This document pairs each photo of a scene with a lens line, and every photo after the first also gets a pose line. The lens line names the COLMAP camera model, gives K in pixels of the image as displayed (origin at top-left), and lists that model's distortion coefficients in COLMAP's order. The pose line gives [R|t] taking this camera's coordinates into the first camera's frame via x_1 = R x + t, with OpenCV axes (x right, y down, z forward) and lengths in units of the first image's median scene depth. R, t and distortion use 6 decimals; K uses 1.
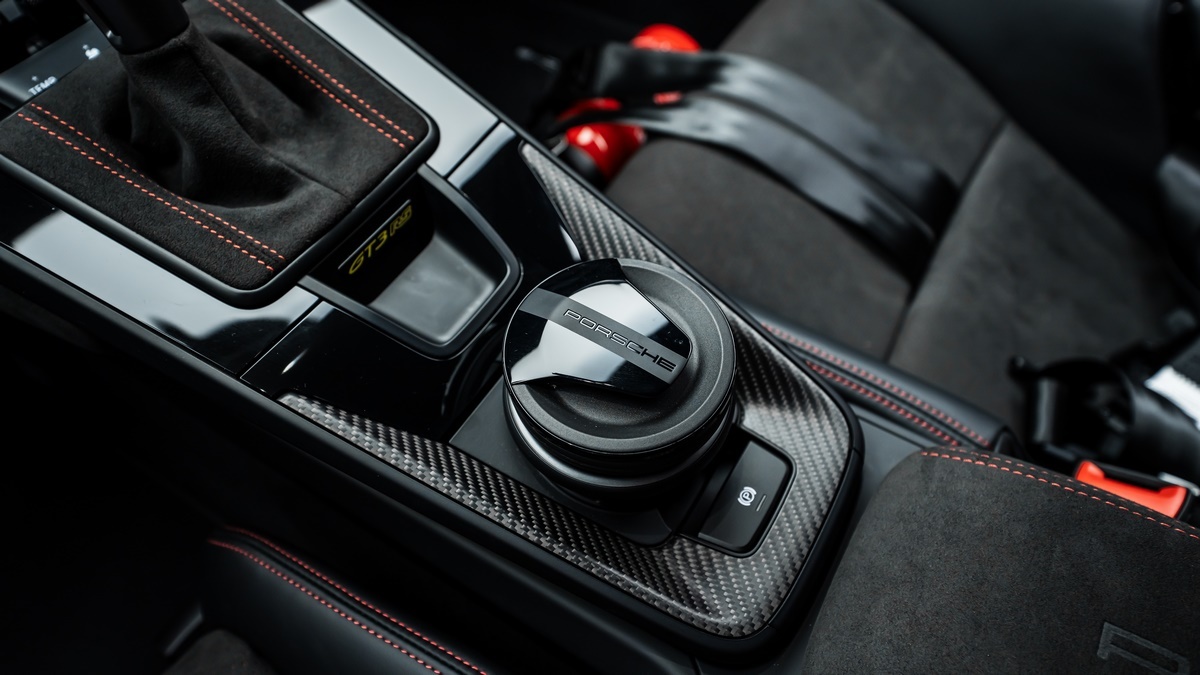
lens RADIAL K [[771.5, 0, 600.0], [0, 771.5, 337.5], [0, 0, 1]] dist [0.015875, 0.001323]
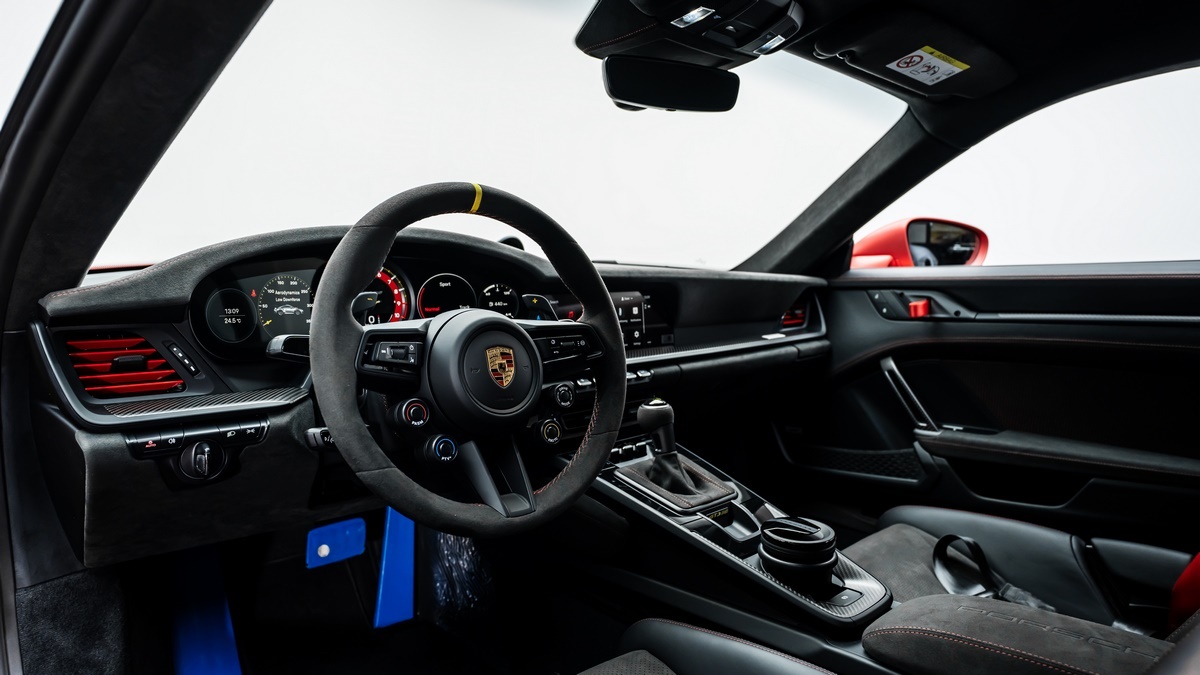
lens RADIAL K [[690.8, 0, 600.0], [0, 690.8, 337.5], [0, 0, 1]] dist [0.002346, 0.000840]
pose [[0.960752, 0.026378, -0.276152, 0.007351], [-0.230771, 0.628437, -0.742840, 1.542856], [0.153950, 0.777413, 0.609859, -1.270330]]
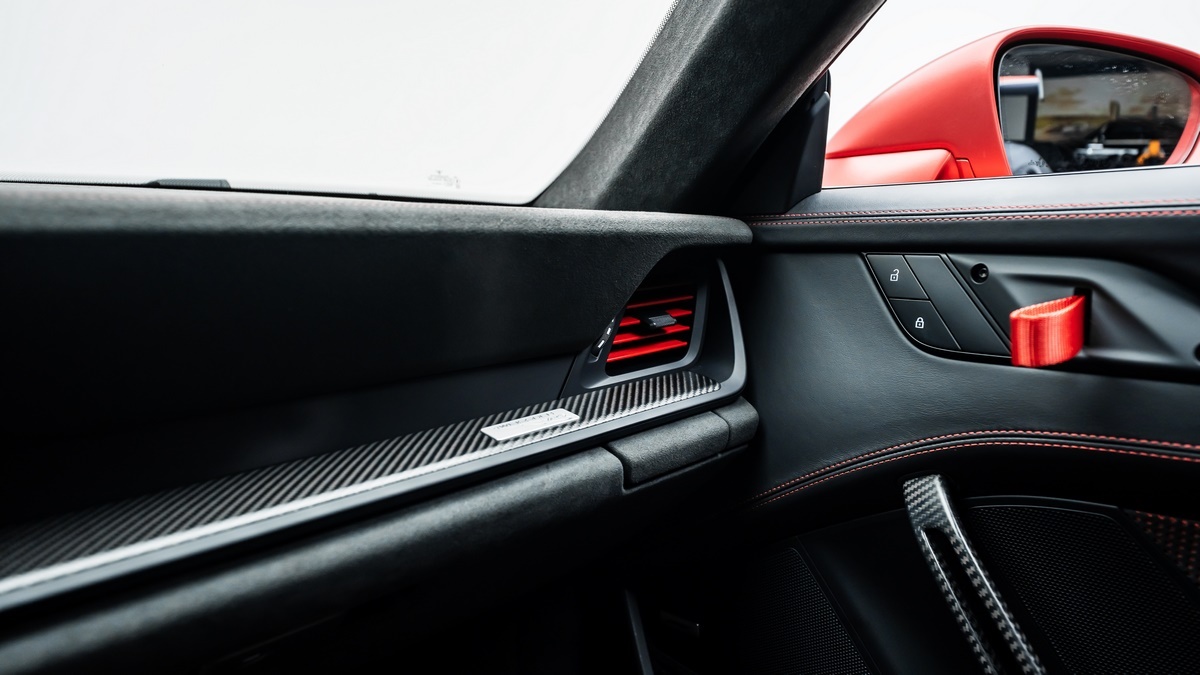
lens RADIAL K [[771.5, 0, 600.0], [0, 771.5, 337.5], [0, 0, 1]] dist [0.015875, 0.001323]
pose [[0.953891, 0.032798, -0.298356, 0.368057], [-0.241017, 0.676134, -0.696242, -0.923717], [0.178893, 0.736048, 0.652863, 0.410575]]
